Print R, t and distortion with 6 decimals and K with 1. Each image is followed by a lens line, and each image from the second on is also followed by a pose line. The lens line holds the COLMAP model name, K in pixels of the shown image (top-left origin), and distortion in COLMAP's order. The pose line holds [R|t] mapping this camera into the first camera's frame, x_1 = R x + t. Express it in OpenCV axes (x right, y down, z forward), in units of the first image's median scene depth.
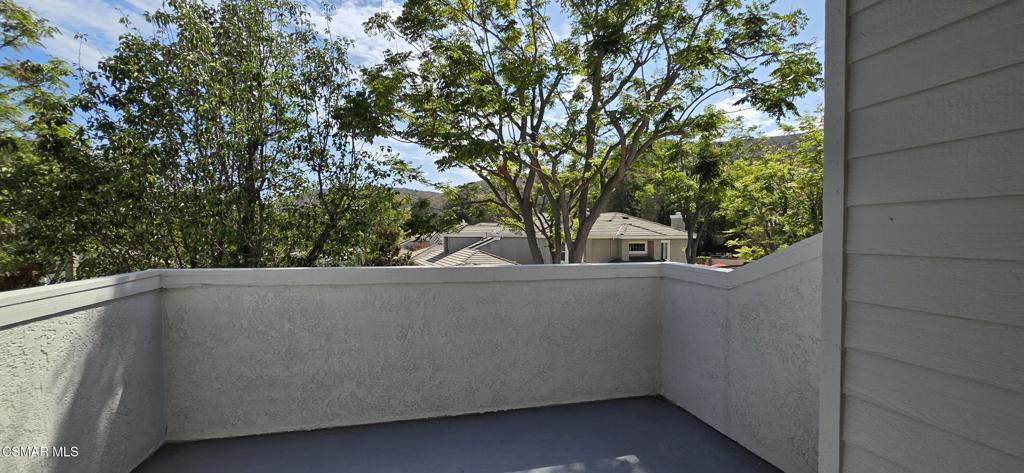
lens RADIAL K [[409.4, 0, 509.7], [0, 409.4, 240.8], [0, 0, 1]] dist [0.000028, -0.000422]
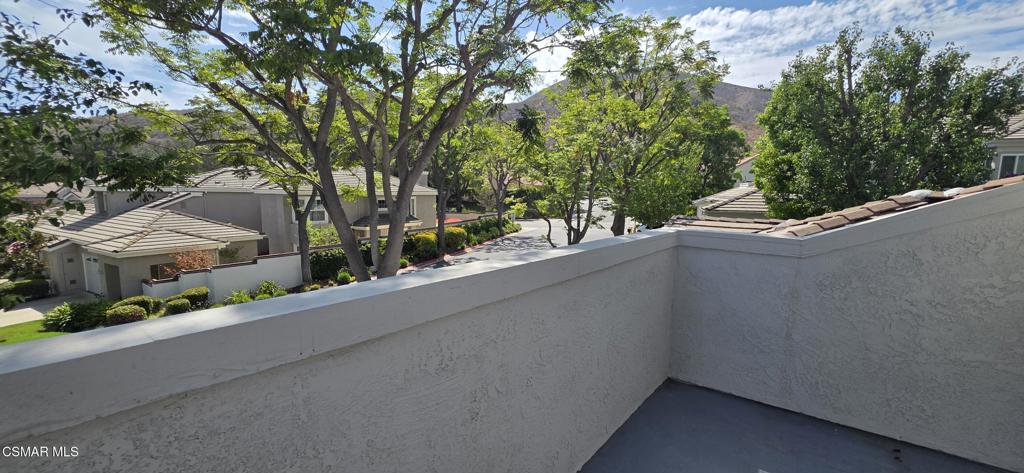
lens RADIAL K [[409.4, 0, 509.7], [0, 409.4, 240.8], [0, 0, 1]] dist [0.000028, -0.000422]
pose [[0.786950, -0.064959, 0.613588, -0.525073], [-0.001379, 0.994255, 0.107028, -0.016380], [-0.617016, -0.085072, 0.782339, 0.658346]]
